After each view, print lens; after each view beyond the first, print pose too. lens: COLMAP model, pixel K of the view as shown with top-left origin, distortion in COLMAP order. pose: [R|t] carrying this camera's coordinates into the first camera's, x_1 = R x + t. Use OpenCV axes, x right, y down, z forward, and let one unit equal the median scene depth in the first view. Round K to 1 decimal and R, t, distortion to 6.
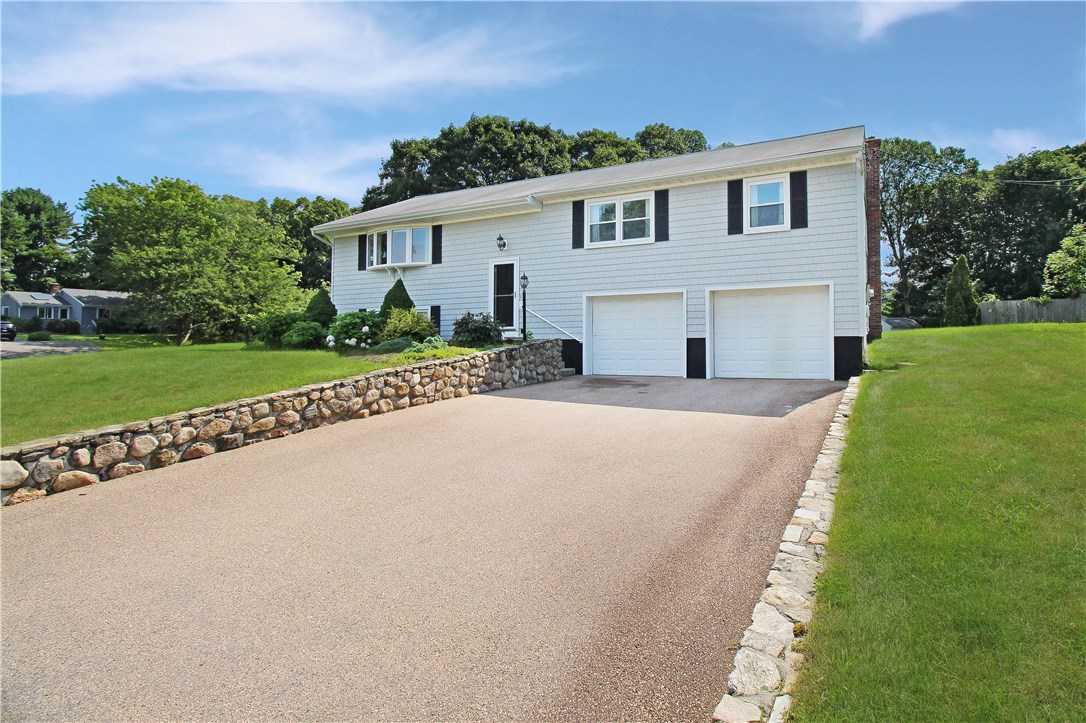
lens RADIAL K [[508.6, 0, 540.7], [0, 508.6, 356.5], [0, 0, 1]] dist [-0.006256, -0.000600]
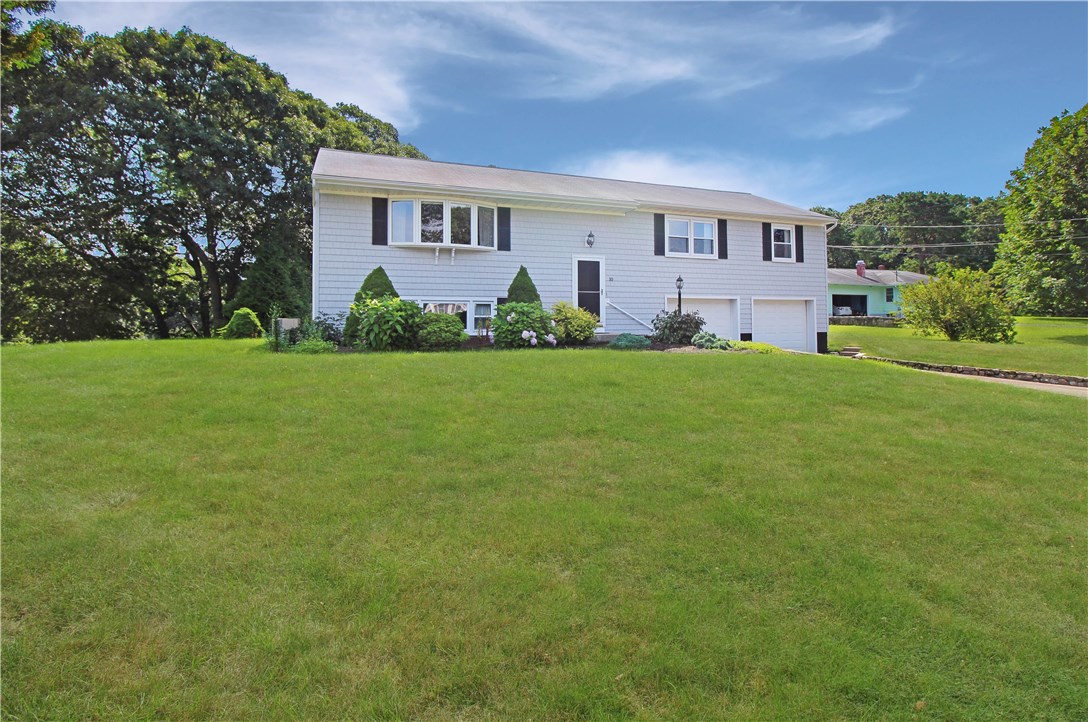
lens RADIAL K [[509.6, 0, 543.7], [0, 509.6, 355.3], [0, 0, 1]] dist [-0.006256, -0.000600]
pose [[0.708585, -0.019556, 0.705355, -0.880538], [0.032569, 0.999457, -0.005008, 0.008138], [-0.704874, 0.026522, 0.708837, 0.362874]]
